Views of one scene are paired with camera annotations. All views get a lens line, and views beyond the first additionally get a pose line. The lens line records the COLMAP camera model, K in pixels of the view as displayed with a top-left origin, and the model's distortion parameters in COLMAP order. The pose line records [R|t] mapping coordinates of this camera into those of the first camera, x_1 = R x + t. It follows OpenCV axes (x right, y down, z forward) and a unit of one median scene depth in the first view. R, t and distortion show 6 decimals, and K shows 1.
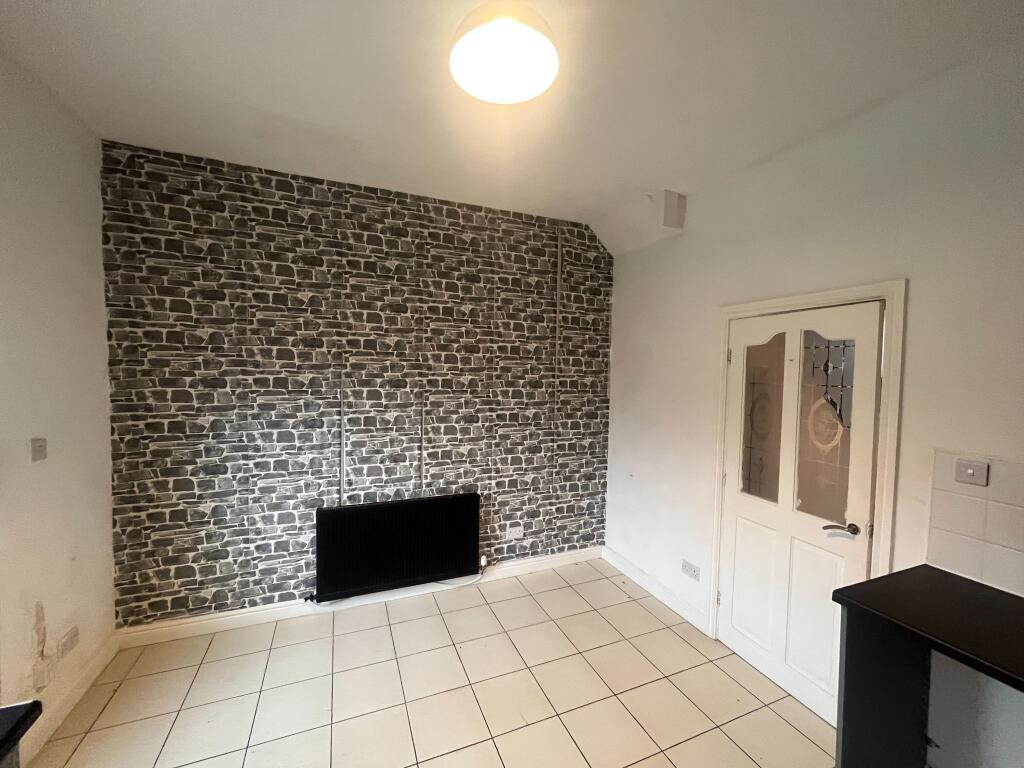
lens RADIAL K [[412.0, 0, 510.4], [0, 412.0, 385.7], [0, 0, 1]] dist [-0.007706, 0.000379]
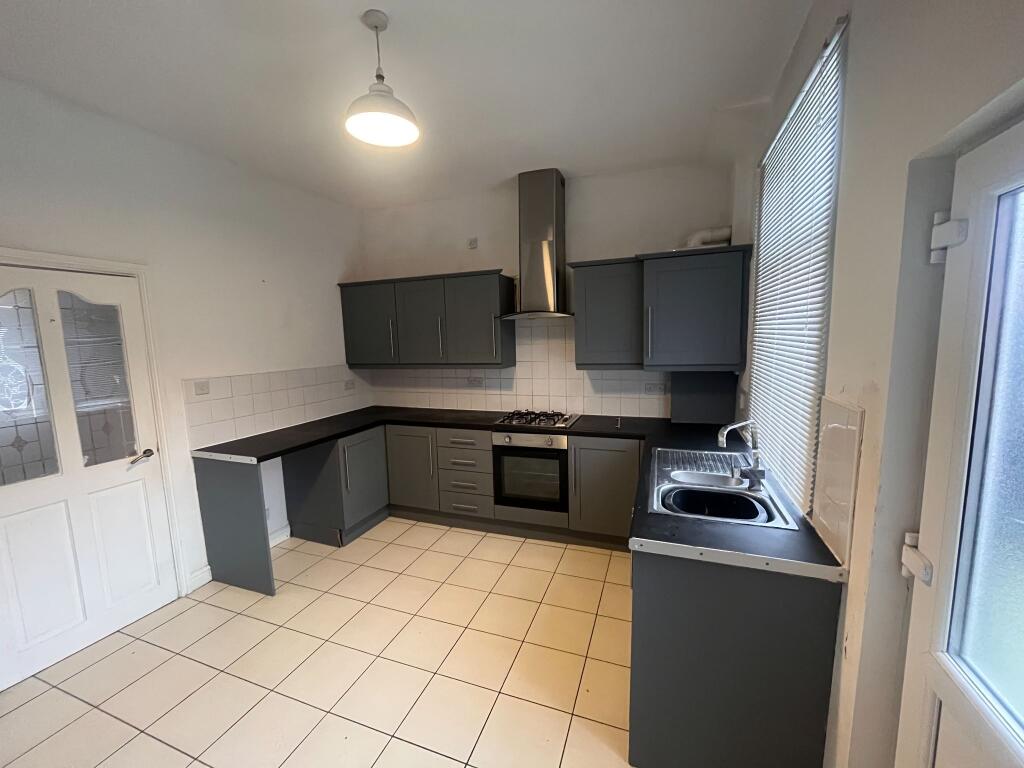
lens RADIAL K [[412.0, 0, 508.4], [0, 412.0, 385.2], [0, 0, 1]] dist [-0.007706, 0.000379]
pose [[-0.730782, -0.079626, 0.677951, -0.860801], [0.044622, 0.985476, 0.163845, -0.024338], [-0.681151, 0.149986, -0.716615, 1.112303]]
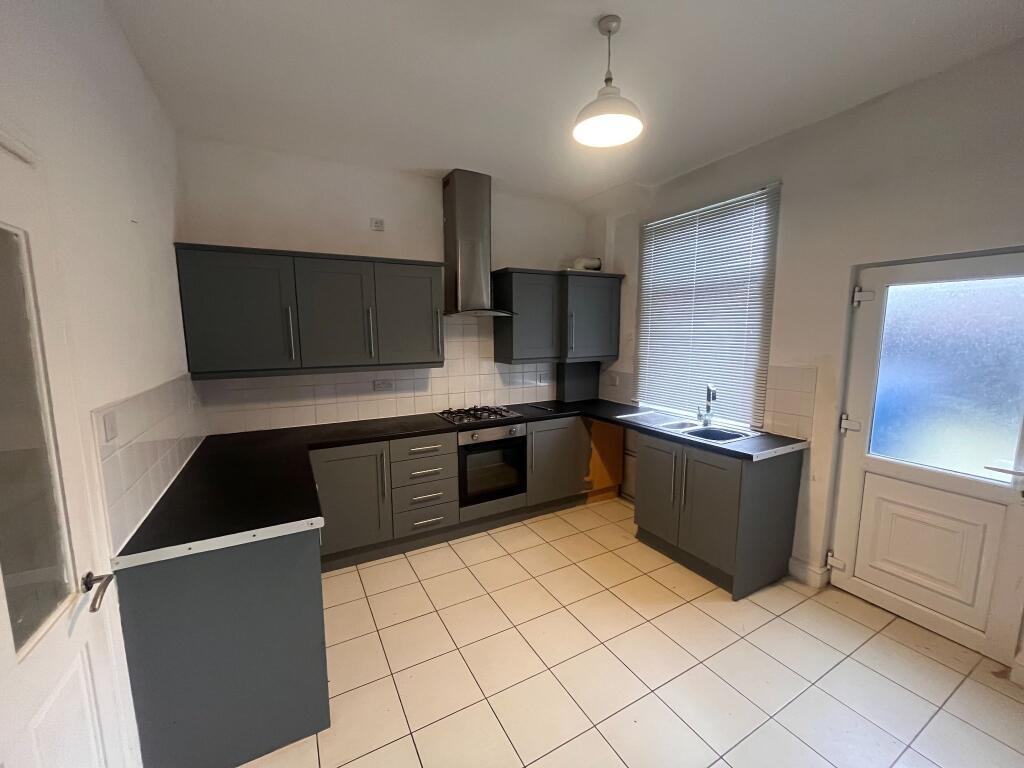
lens RADIAL K [[412.0, 0, 510.0], [0, 412.0, 384.8], [0, 0, 1]] dist [-0.007706, 0.000379]
pose [[-0.993458, 0.002641, -0.114164, 0.315030], [-0.016621, 0.985742, 0.167440, -0.020779], [0.112978, 0.168242, -0.979250, 1.558657]]
